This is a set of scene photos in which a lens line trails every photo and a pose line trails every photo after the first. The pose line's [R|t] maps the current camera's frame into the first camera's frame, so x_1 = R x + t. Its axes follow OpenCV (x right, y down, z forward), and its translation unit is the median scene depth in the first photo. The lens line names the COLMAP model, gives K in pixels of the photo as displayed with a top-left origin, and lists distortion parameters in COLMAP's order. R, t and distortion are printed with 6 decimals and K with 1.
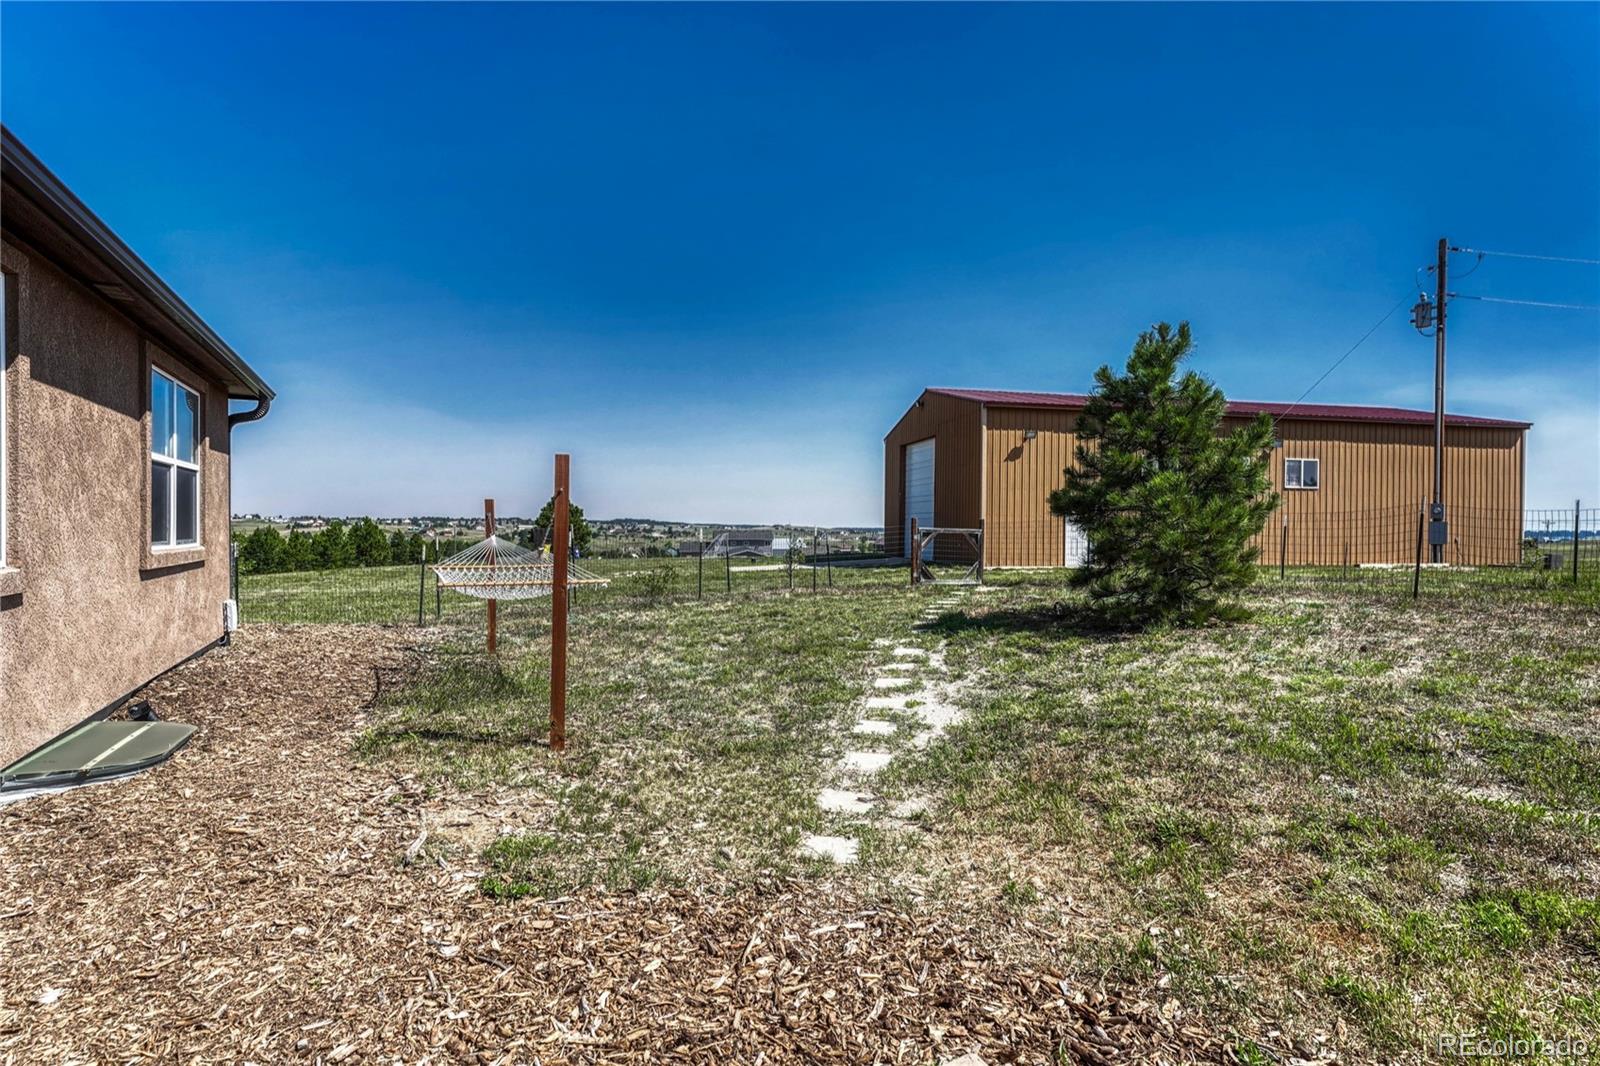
lens RADIAL K [[772.0, 0, 790.4], [0, 772.0, 534.5], [0, 0, 1]] dist [0.006837, 0.000271]
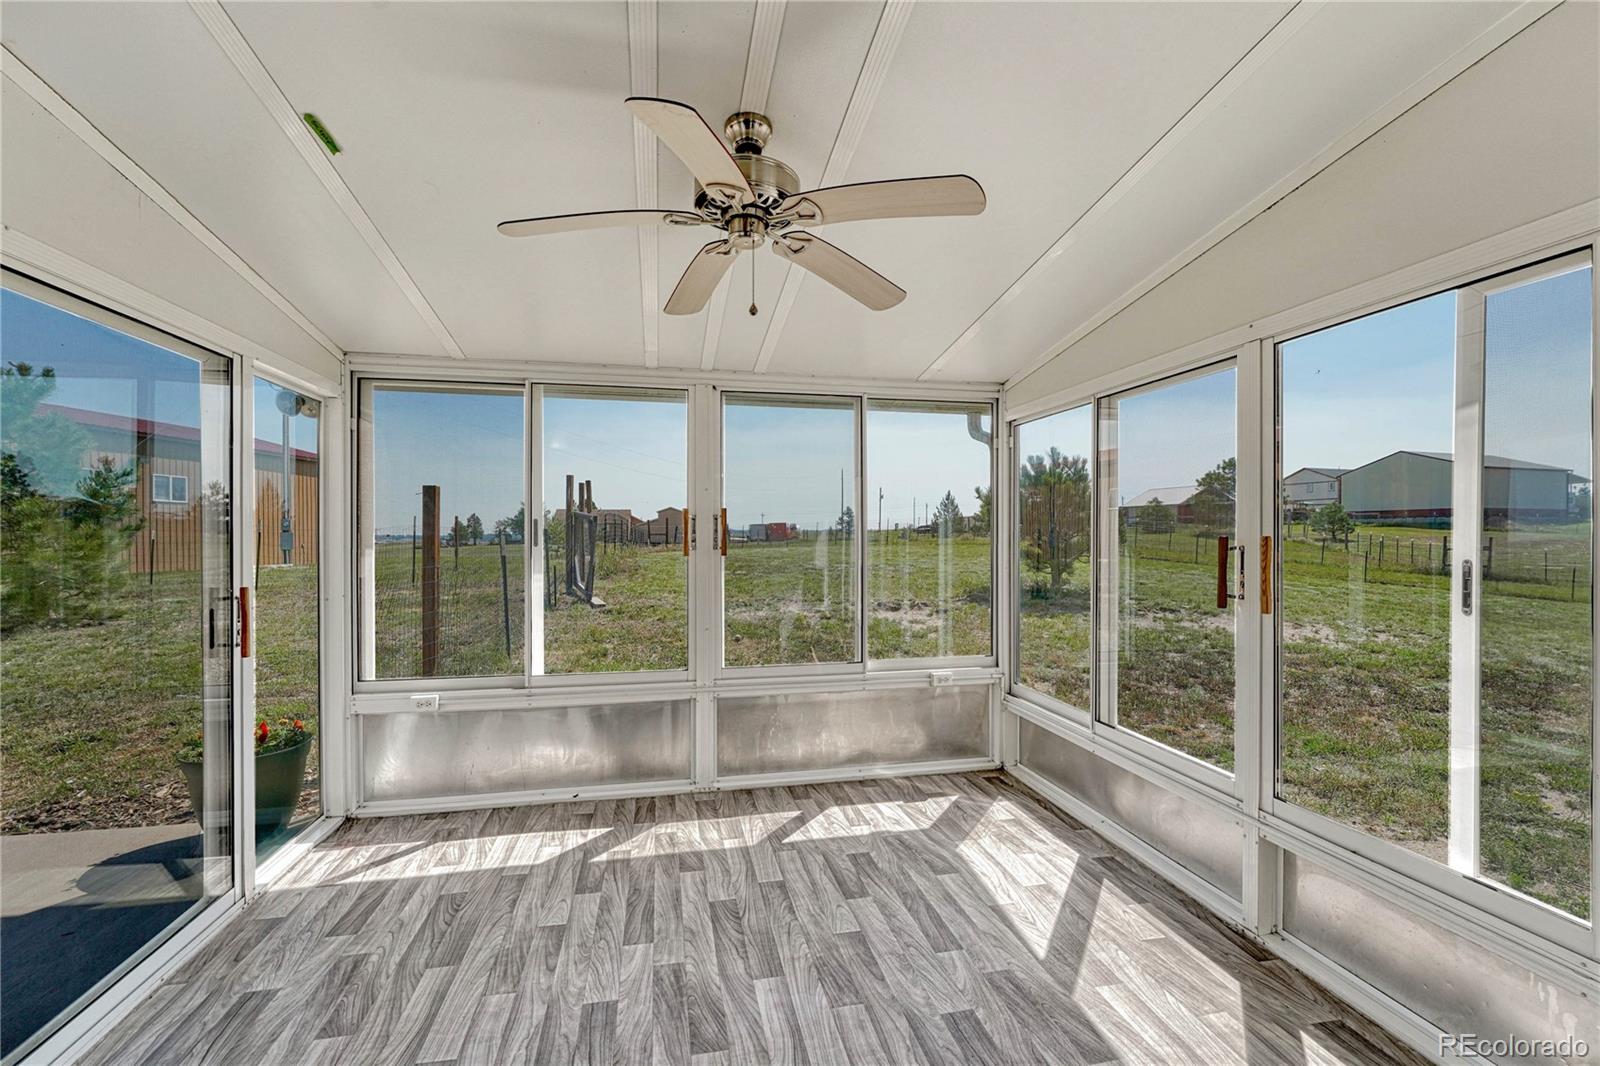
lens RADIAL K [[672.6, 0, 792.5], [0, 672.6, 541.9], [0, 0, 1]] dist [-0.006691, 0.000113]
pose [[0.238477, -0.013898, 0.971049, -0.201294], [0.011017, 0.999872, 0.011604, -0.013231], [-0.971086, 0.007931, 0.238600, -0.322852]]
